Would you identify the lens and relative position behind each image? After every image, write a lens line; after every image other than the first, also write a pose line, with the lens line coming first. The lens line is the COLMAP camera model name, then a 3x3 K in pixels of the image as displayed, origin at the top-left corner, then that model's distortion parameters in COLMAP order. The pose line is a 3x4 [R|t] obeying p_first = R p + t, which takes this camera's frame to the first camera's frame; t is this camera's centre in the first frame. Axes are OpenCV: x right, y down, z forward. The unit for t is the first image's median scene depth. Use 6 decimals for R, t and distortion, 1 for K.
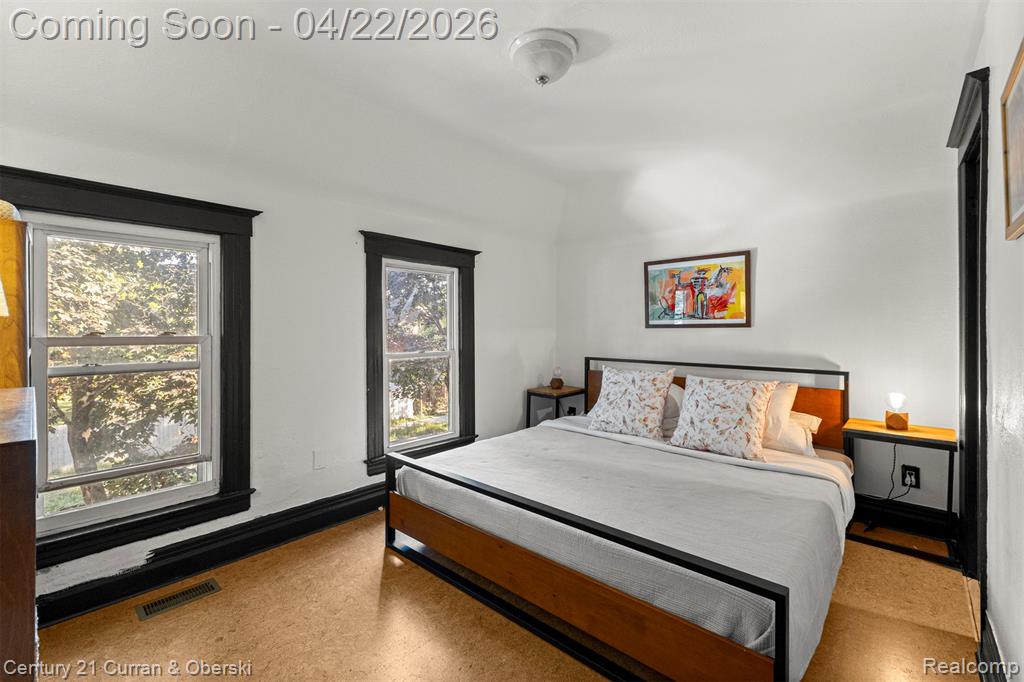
lens RADIAL K [[439.7, 0, 513.4], [0, 439.7, 325.6], [0, 0, 1]] dist [-0.000703, -0.000165]
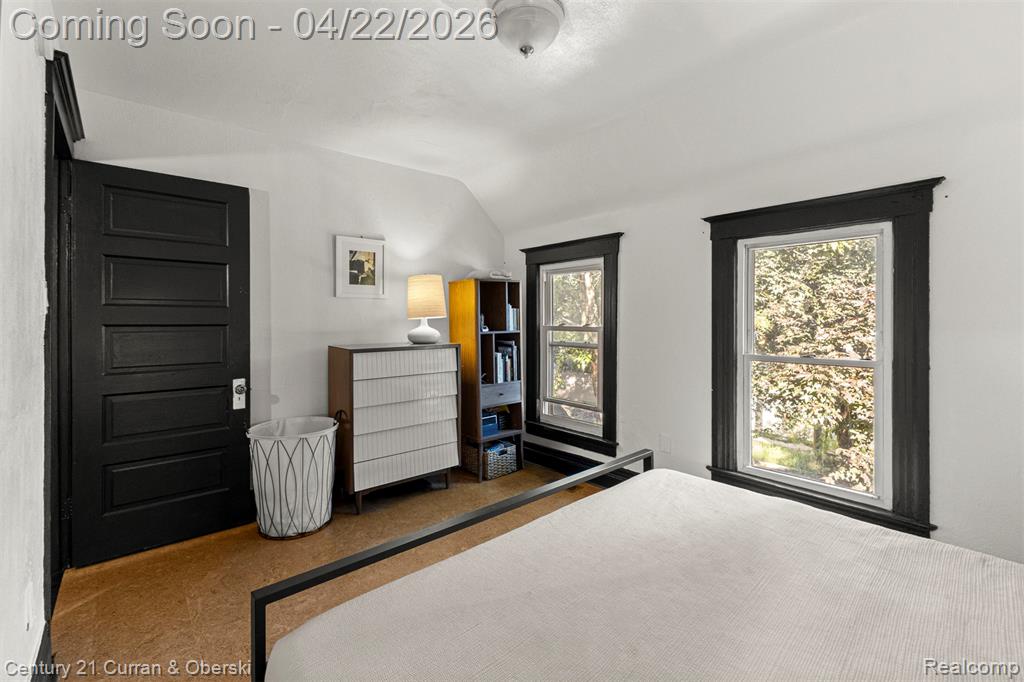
lens RADIAL K [[439.7, 0, 513.4], [0, 439.7, 325.6], [0, 0, 1]] dist [-0.000703, -0.000165]
pose [[-0.116046, 0.006193, -0.993224, 0.624662], [-0.005032, 0.999964, 0.006823, 0.007934], [0.993231, 0.005790, -0.116011, 0.697208]]
